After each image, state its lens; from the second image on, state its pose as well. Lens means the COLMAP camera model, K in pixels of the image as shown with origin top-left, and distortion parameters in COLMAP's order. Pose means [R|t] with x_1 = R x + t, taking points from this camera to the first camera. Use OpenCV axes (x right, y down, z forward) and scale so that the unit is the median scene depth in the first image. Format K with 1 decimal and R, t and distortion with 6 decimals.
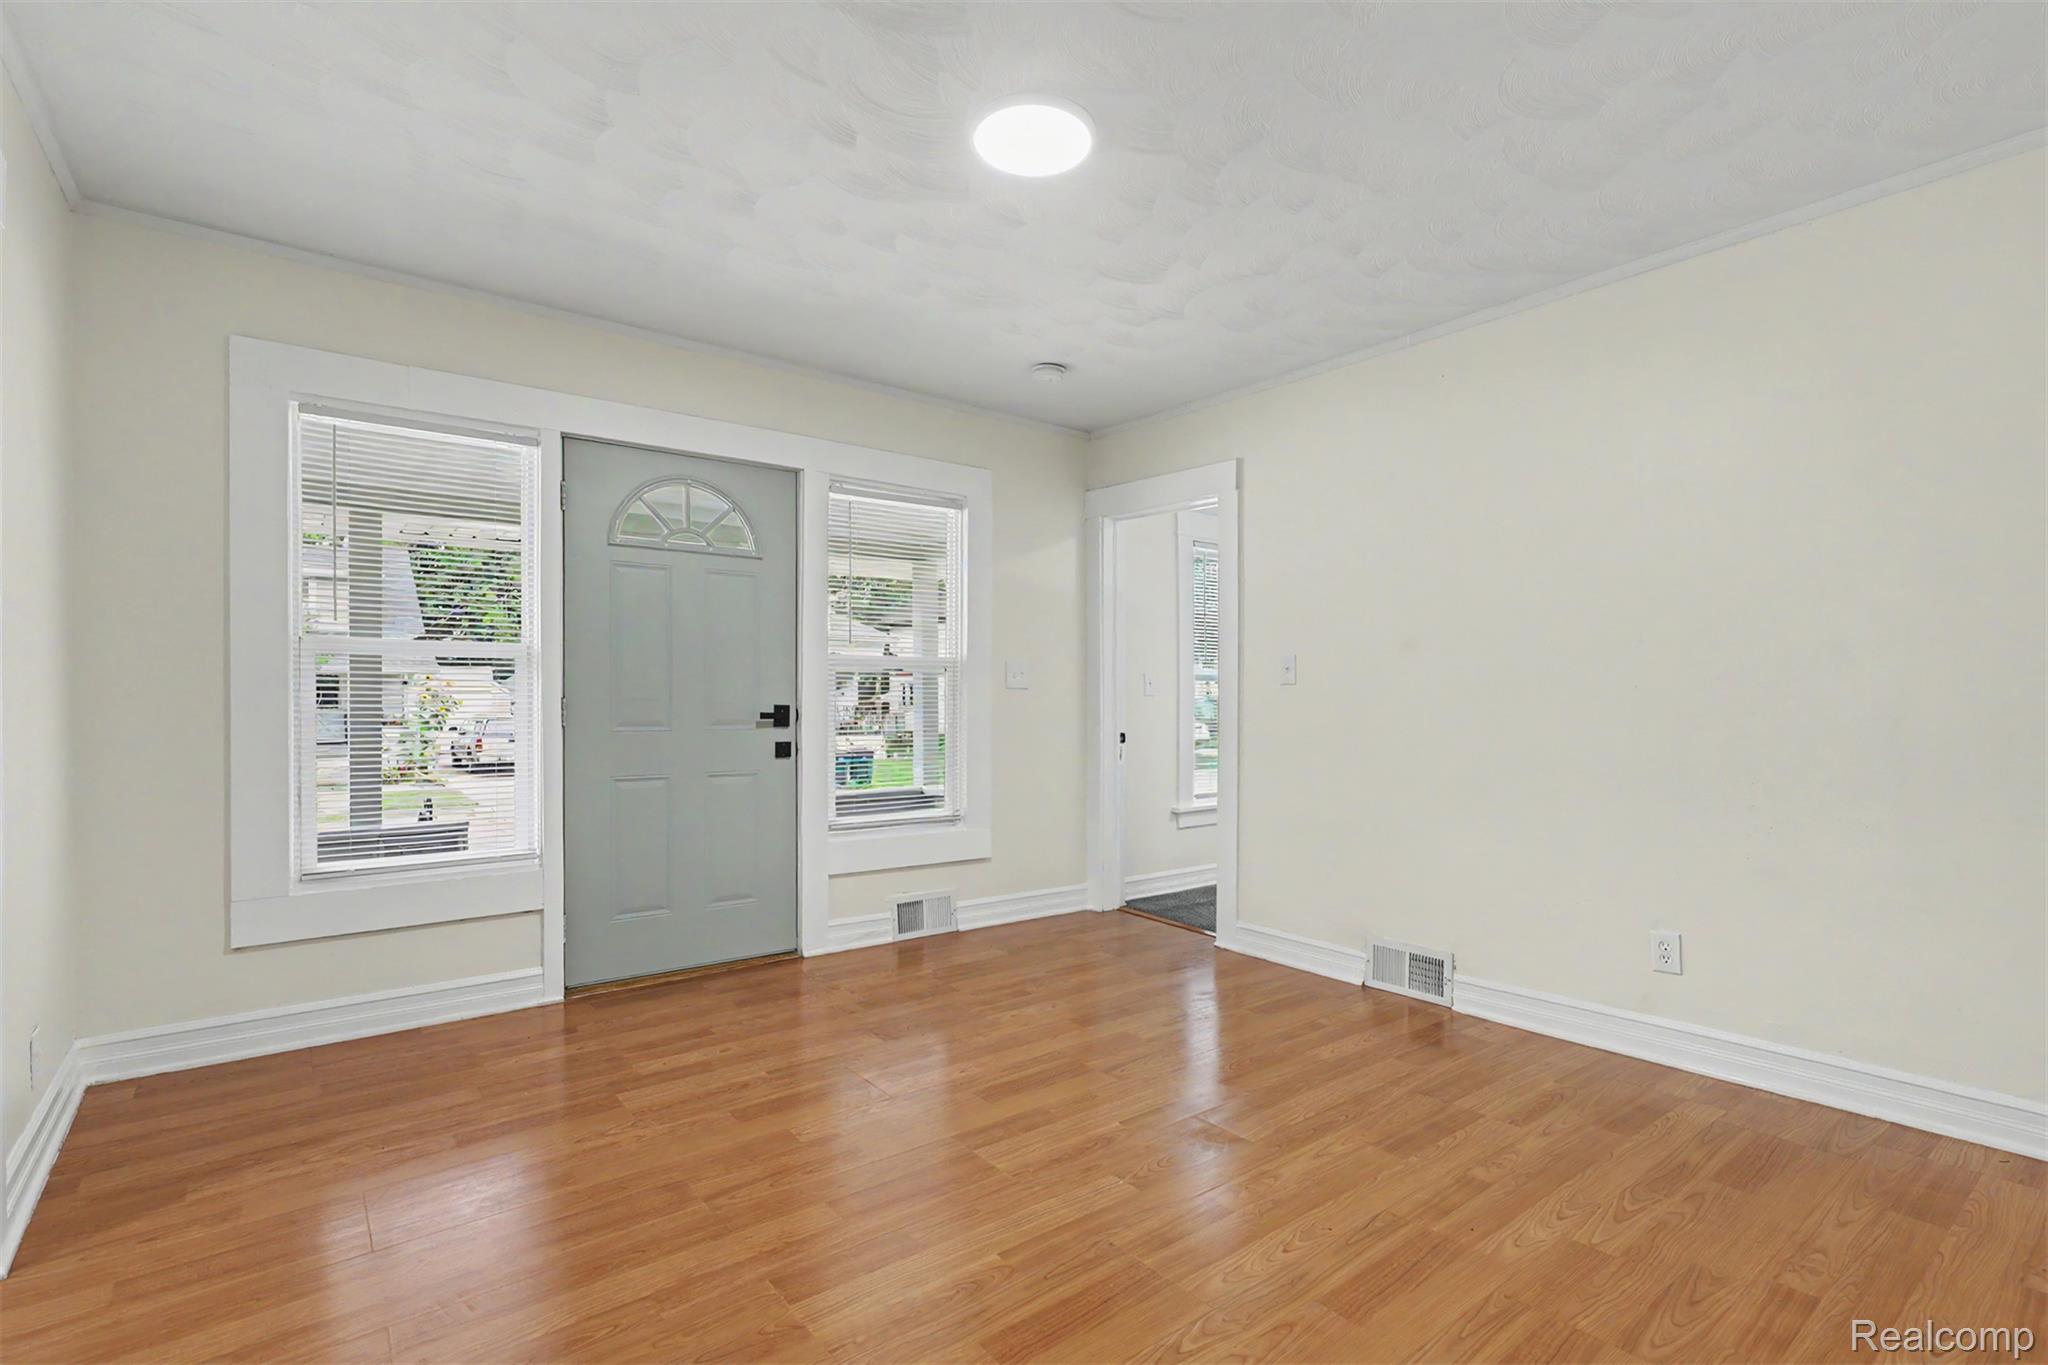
lens RADIAL K [[918.6, 0, 1009.6], [0, 918.6, 700.3], [0, 0, 1]] dist [-0.002002, 0.000285]
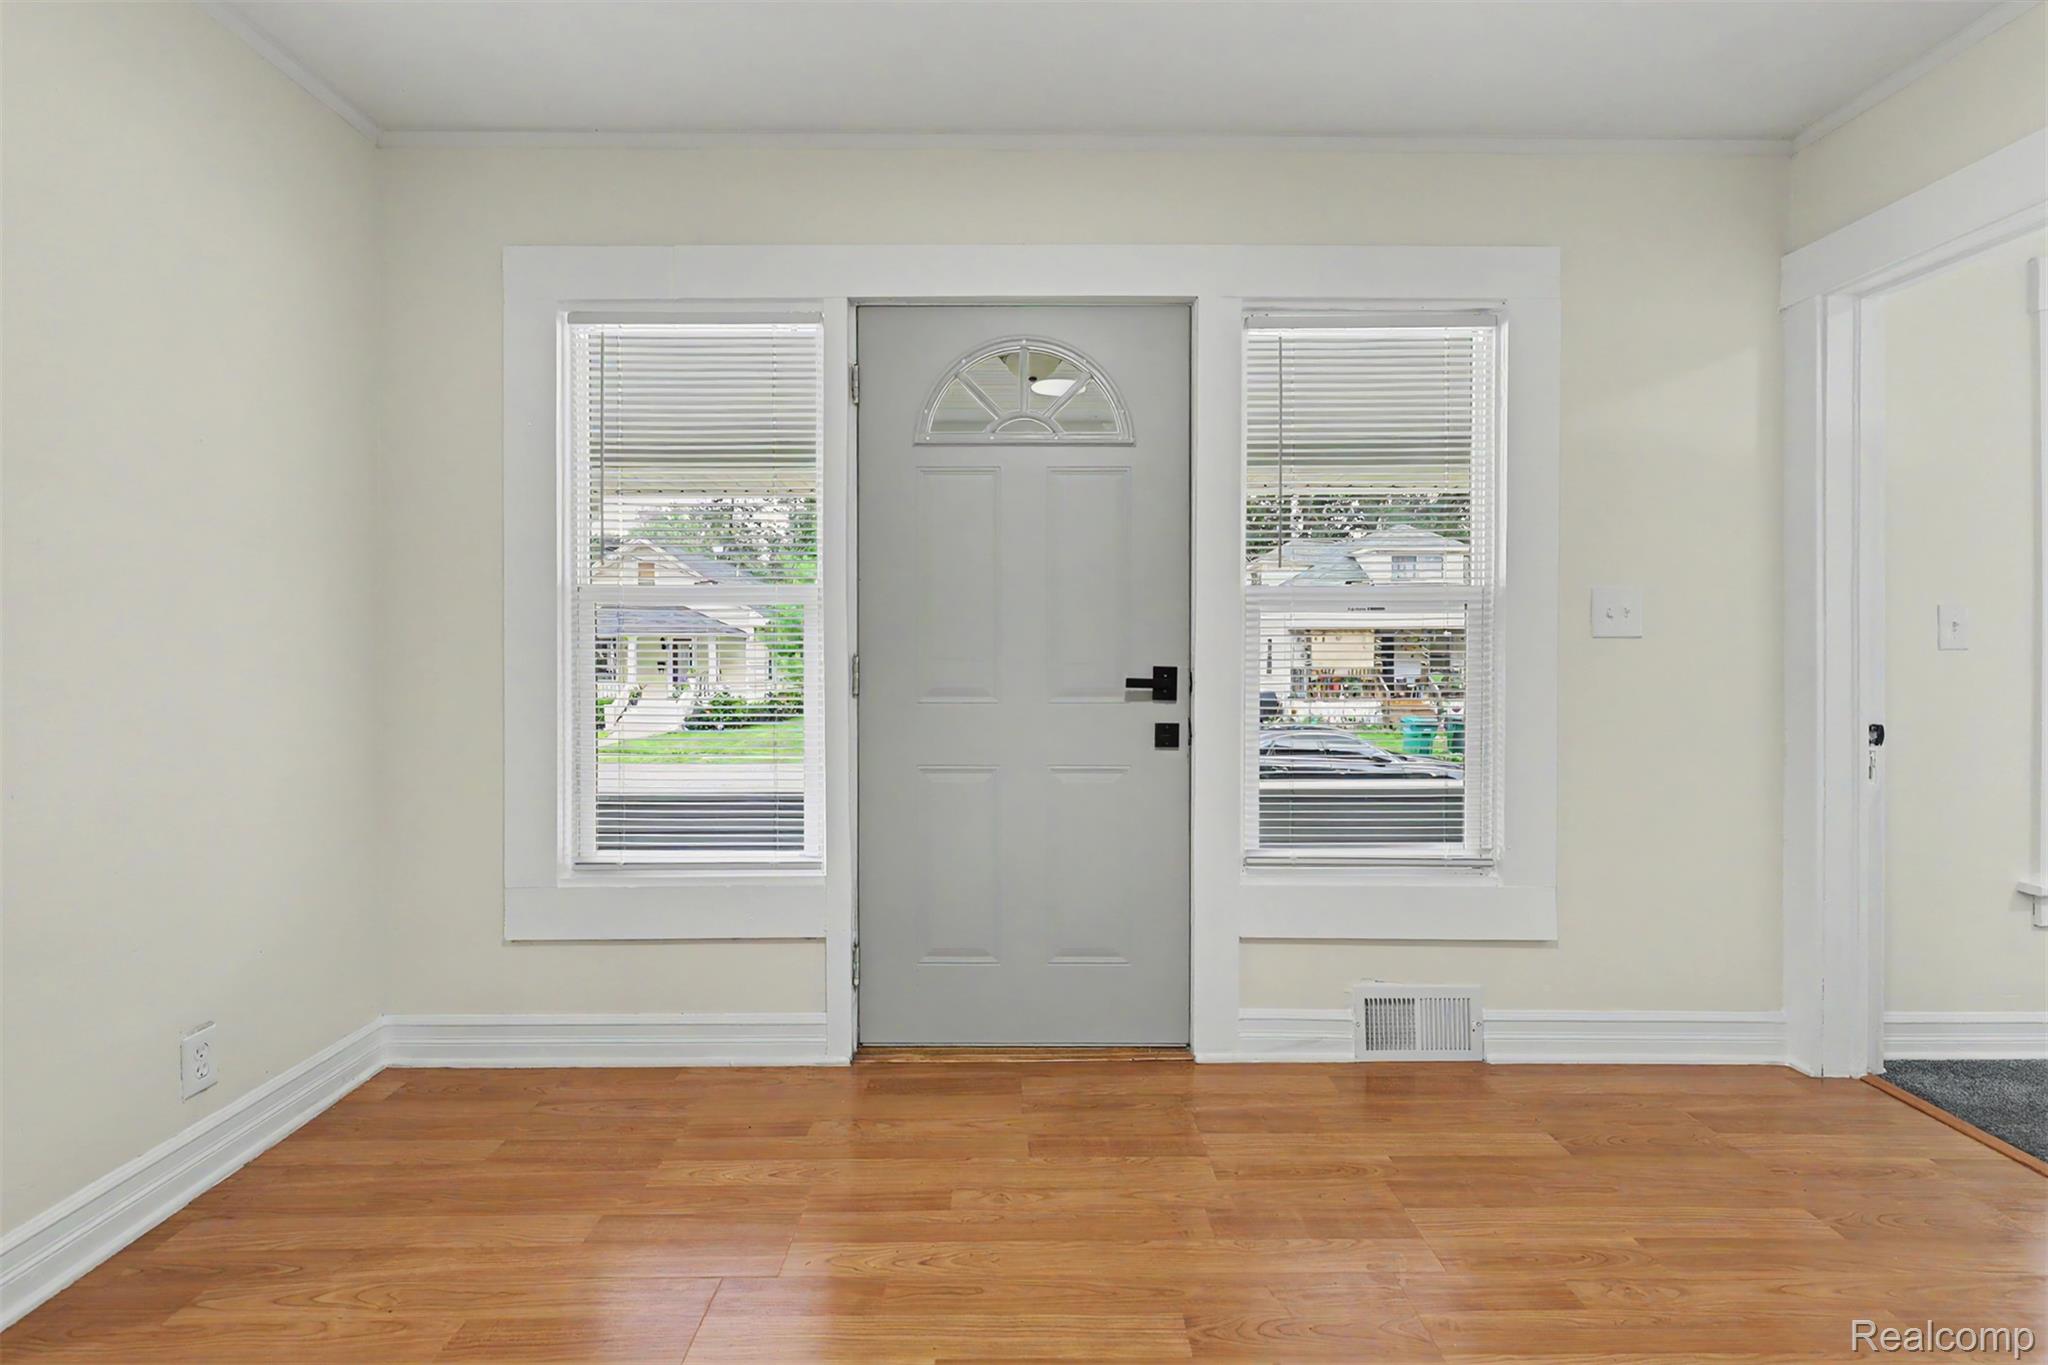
lens RADIAL K [[933.6, 0, 1023.7], [0, 933.6, 667.7], [0, 0, 1]] dist [-0.001225, 0.000314]
pose [[0.805918, 0.002050, -0.592023, 0.063079], [0.001588, 0.999983, 0.005625, 0.001986], [0.592025, -0.005473, 0.805901, 0.408044]]
